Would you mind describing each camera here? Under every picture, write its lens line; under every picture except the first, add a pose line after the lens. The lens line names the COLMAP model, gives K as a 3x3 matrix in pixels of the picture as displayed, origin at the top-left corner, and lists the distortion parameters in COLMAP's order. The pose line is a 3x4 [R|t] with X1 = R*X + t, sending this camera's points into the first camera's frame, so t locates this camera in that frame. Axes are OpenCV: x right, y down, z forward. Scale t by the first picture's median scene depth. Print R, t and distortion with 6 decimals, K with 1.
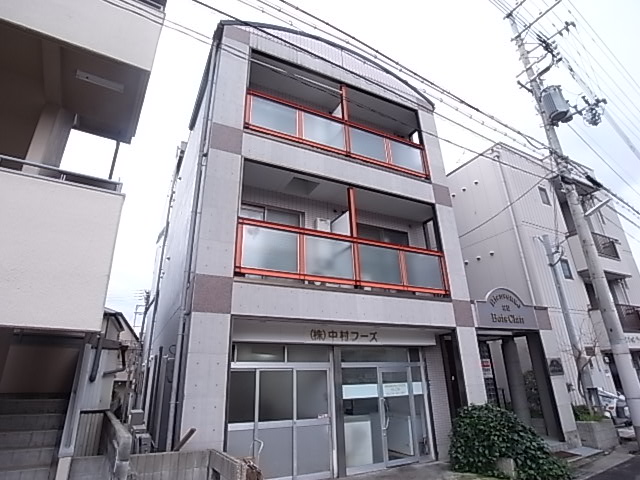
lens RADIAL K [[346.9, 0, 320.5], [0, 346.9, 240.3], [0, 0, 1]] dist [-0.044235, 0.004666]
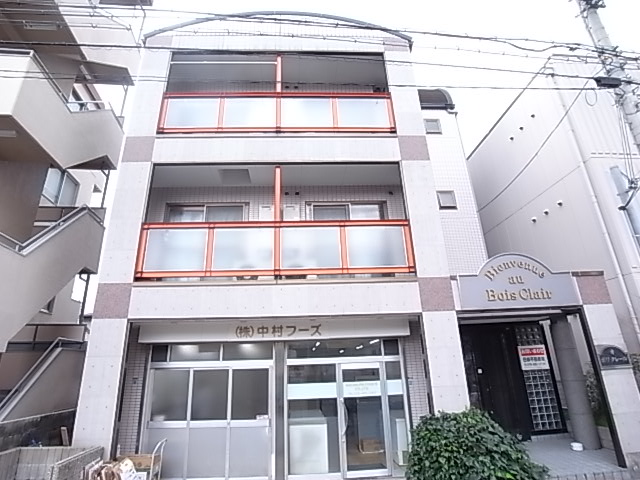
lens RADIAL K [[346.9, 0, 319.8], [0, 346.9, 238.2], [0, 0, 1]] dist [-0.044235, 0.004666]
pose [[0.918990, -0.143480, -0.367248, 0.494402], [0.158063, 0.987381, 0.009771, 0.040290], [0.361211, -0.067027, 0.930072, 0.193864]]
